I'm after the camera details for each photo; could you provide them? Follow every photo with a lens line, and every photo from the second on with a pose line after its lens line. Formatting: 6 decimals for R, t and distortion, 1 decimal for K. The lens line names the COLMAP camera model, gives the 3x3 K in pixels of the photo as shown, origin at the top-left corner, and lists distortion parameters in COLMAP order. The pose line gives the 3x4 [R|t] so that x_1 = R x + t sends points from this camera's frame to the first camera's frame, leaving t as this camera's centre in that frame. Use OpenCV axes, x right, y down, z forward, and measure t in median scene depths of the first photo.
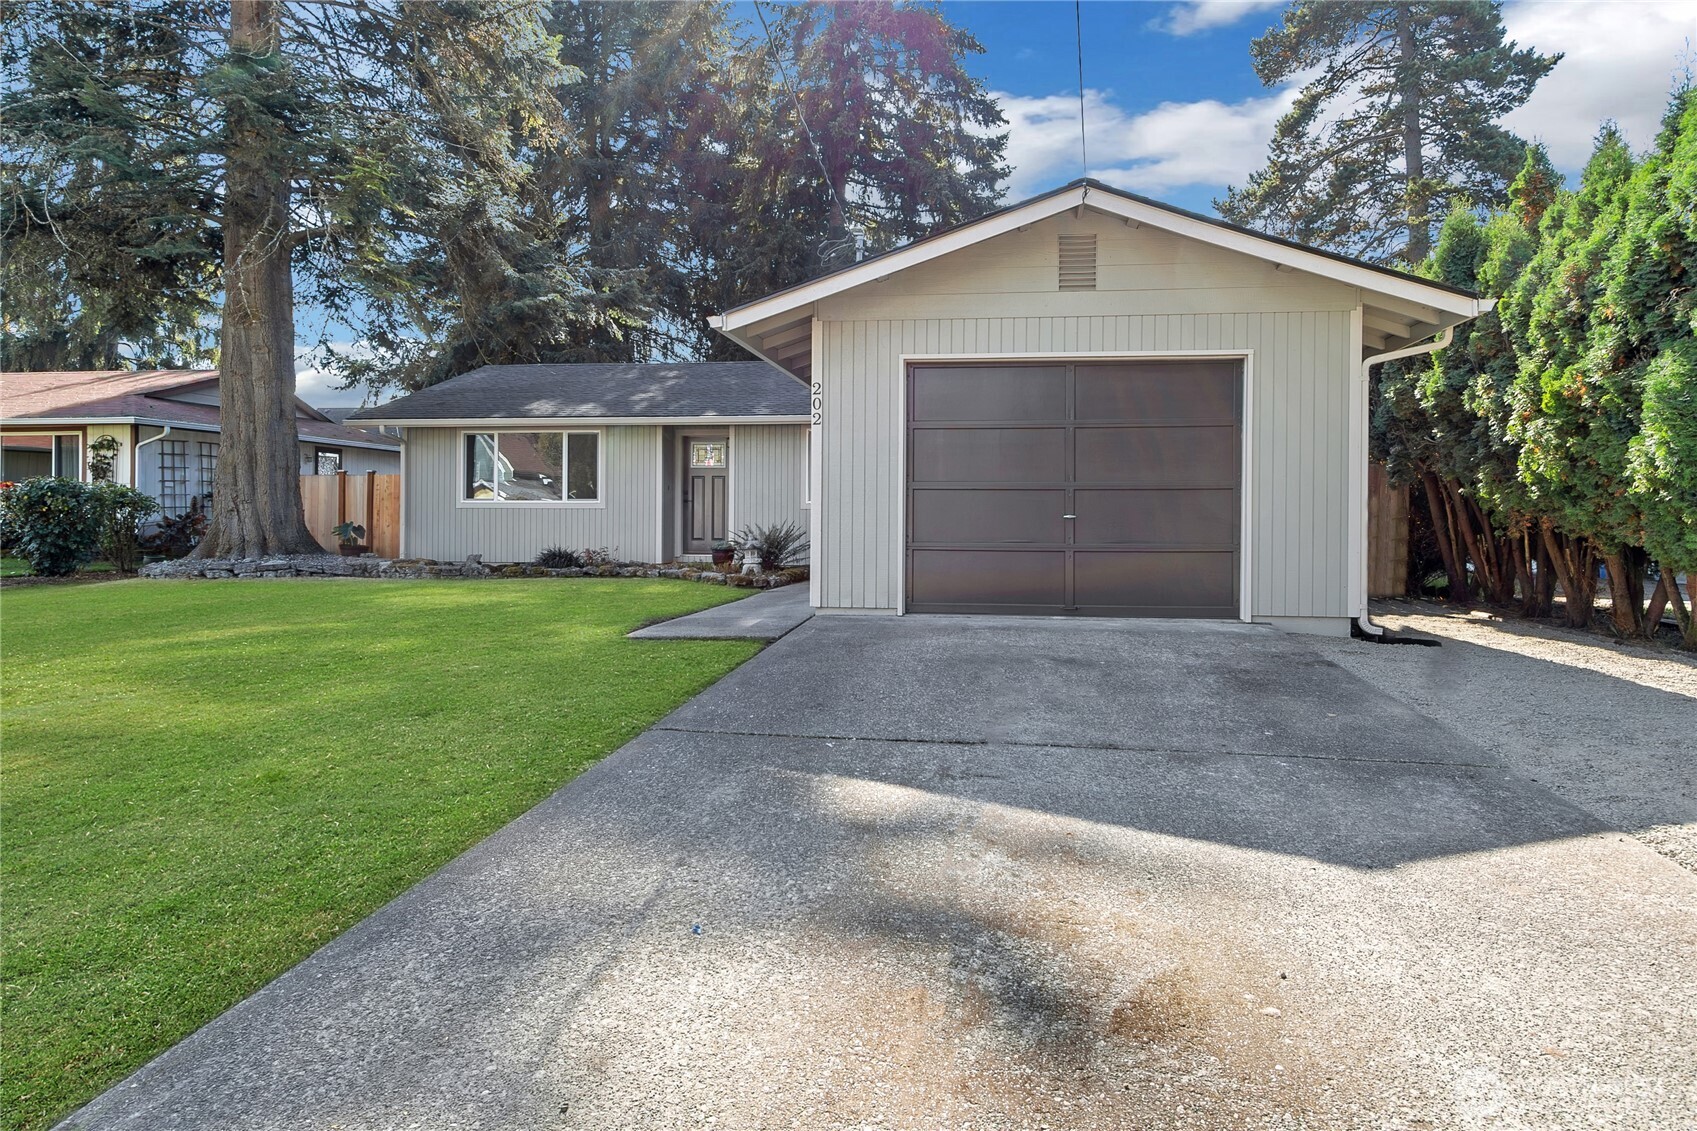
lens RADIAL K [[853.1, 0, 796.8], [0, 853.1, 518.3], [0, 0, 1]] dist [-0.000524, -0.000428]
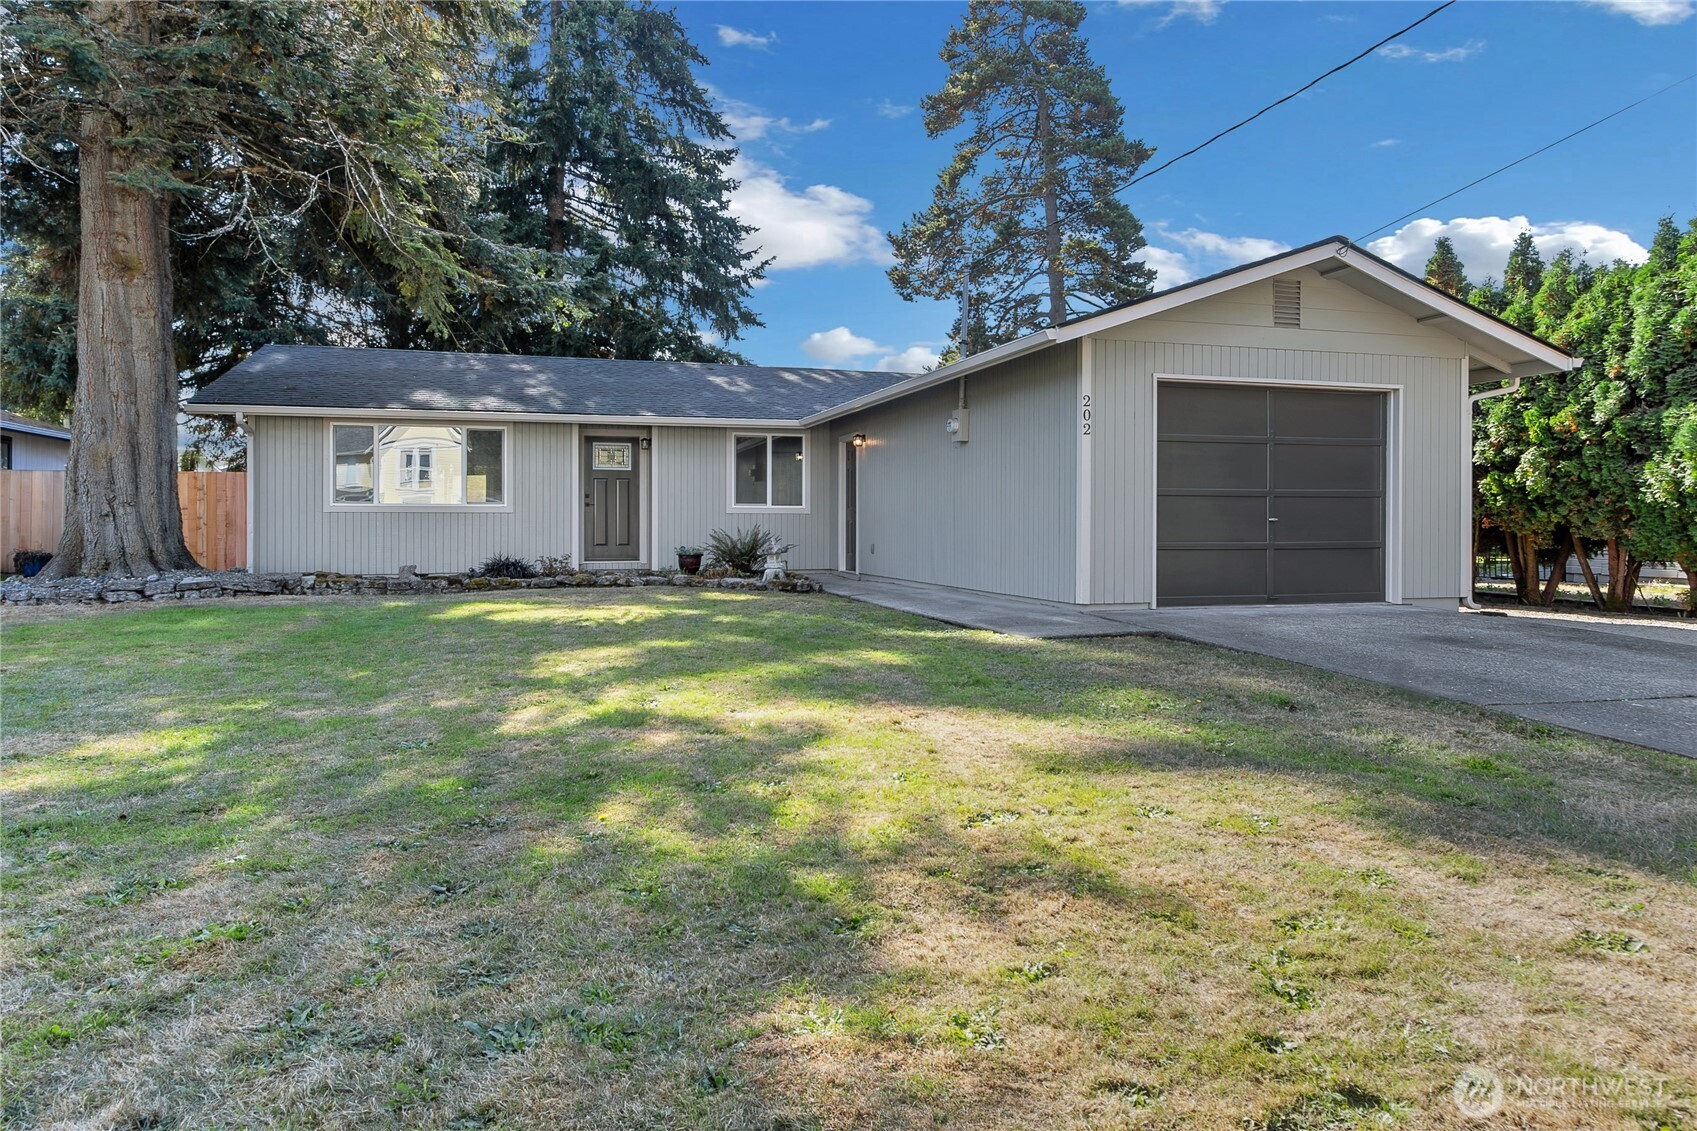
lens RADIAL K [[853.1, 0, 796.8], [0, 853.1, 518.3], [0, 0, 1]] dist [-0.000524, -0.000428]
pose [[0.943837, -0.002961, 0.330397, -0.322877], [0.004354, 0.999984, -0.003475, -0.001027], [-0.330382, 0.004719, 0.943836, 0.051586]]
